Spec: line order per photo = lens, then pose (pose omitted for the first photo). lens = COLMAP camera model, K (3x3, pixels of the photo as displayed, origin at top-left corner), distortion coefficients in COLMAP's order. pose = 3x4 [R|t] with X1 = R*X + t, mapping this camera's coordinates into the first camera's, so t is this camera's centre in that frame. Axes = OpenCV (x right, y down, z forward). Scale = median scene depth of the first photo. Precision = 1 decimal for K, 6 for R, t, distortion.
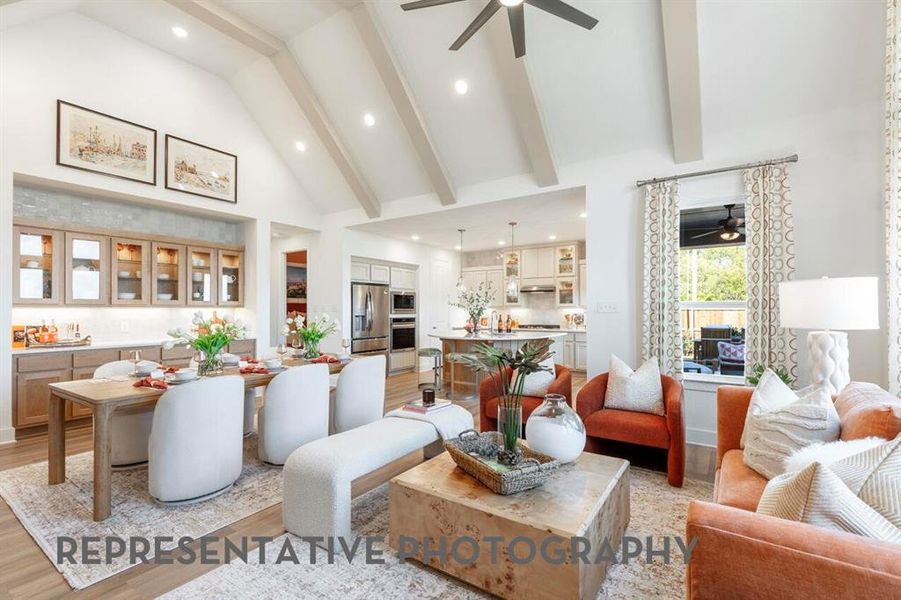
lens RADIAL K [[403.6, 0, 451.6], [0, 403.6, 304.6], [0, 0, 1]] dist [0.002265, -0.000355]
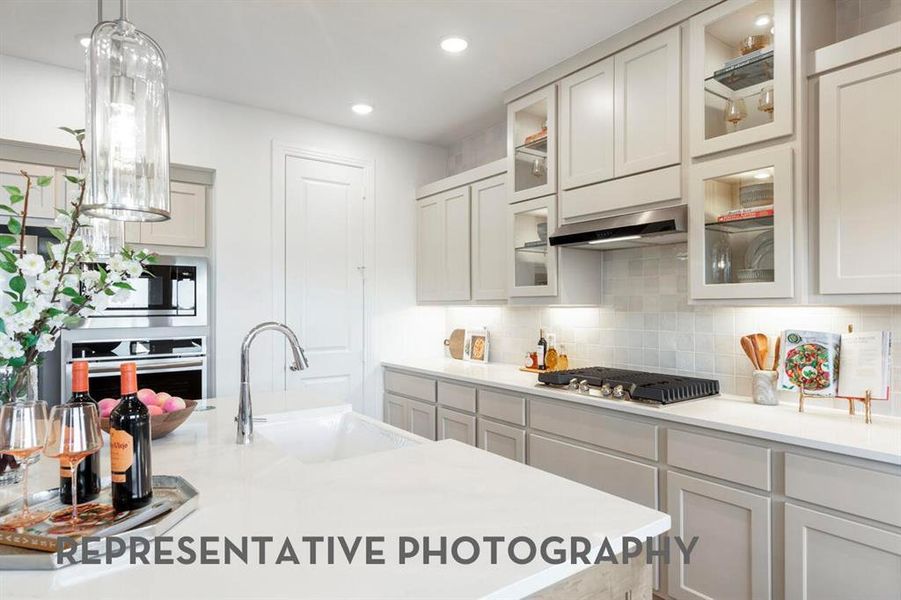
lens RADIAL K [[519.5, 0, 450.5], [0, 519.5, 300.0], [0, 0, 1]] dist [-0.000069, -0.000210]
pose [[0.941335, -0.006223, -0.337415, 0.239481], [0.007575, 0.999968, 0.002691, 0.003883], [0.337388, -0.005089, 0.941352, 0.717757]]
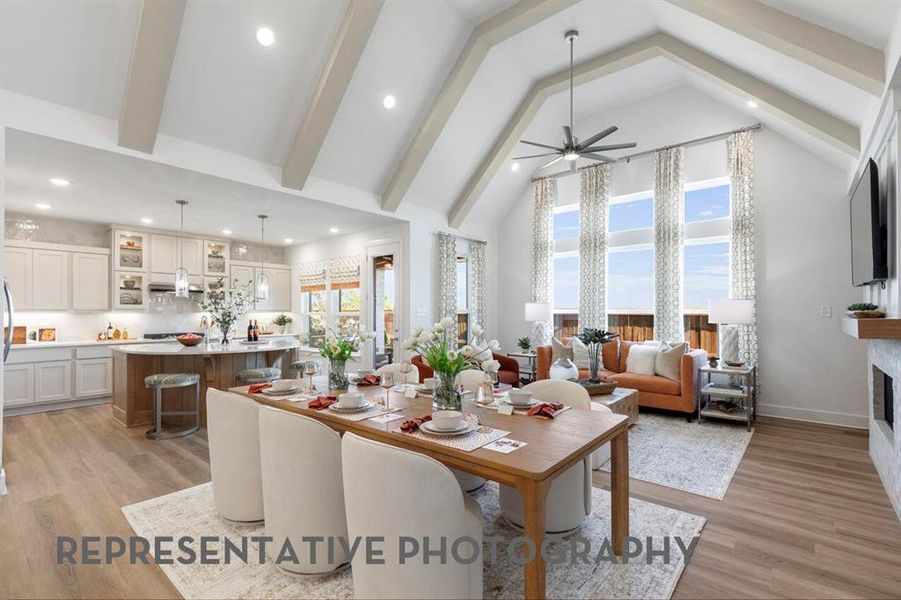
lens RADIAL K [[397.8, 0, 452.8], [0, 397.8, 296.0], [0, 0, 1]] dist [-0.002058, -0.000464]
pose [[0.102796, 0.039890, 0.993902, -0.534273], [-0.010963, 0.999180, -0.038968, 0.001593], [-0.994642, -0.006890, 0.103149, 0.402565]]
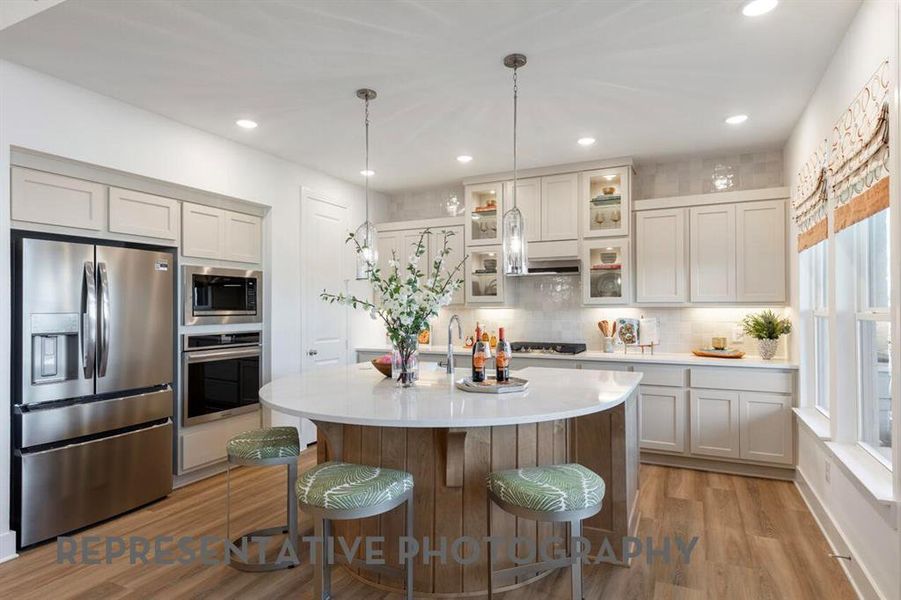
lens RADIAL K [[499.1, 0, 450.5], [0, 499.1, 300.0], [0, 0, 1]] dist [-0.000074, -0.000165]
pose [[0.988631, -0.001312, 0.150355, 0.028030], [0.001575, 0.999997, -0.001625, 0.000962], [-0.150352, 0.001843, 0.988631, 0.480850]]
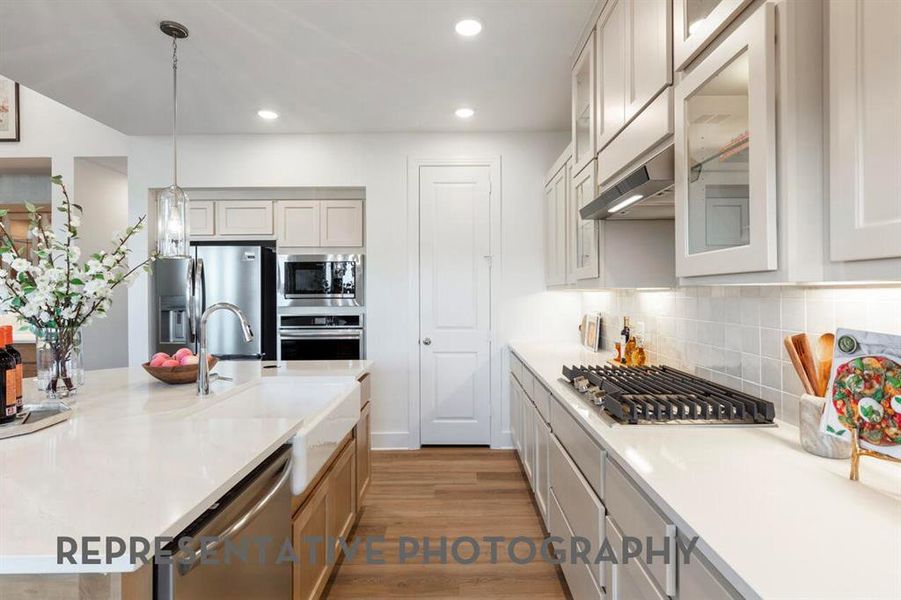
lens RADIAL K [[441.2, 0, 451.9], [0, 441.2, 289.5], [0, 0, 1]] dist [0.002810, 0.000109]
pose [[0.556759, -0.009190, -0.830623, 0.358126], [0.015288, 0.999883, -0.000815, 0.008488], [0.830534, -0.012245, 0.556834, 0.866427]]
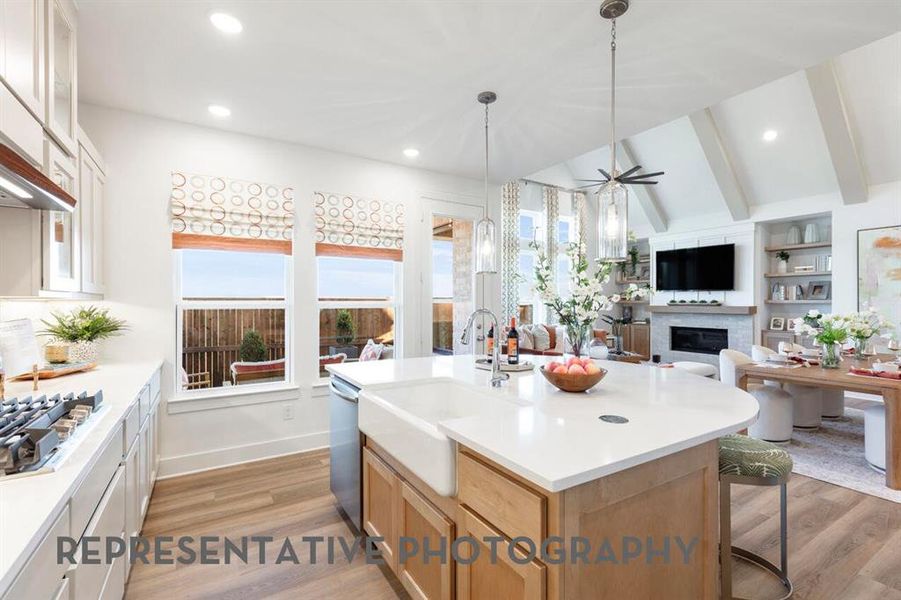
lens RADIAL K [[403.6, 0, 451.6], [0, 403.6, 304.6], [0, 0, 1]] dist [0.002265, -0.000355]
pose [[-0.910675, -0.001544, 0.413121, 0.011847], [-0.004047, 0.999978, -0.005183, 0.010596], [-0.413104, -0.006391, -0.910661, 1.123224]]
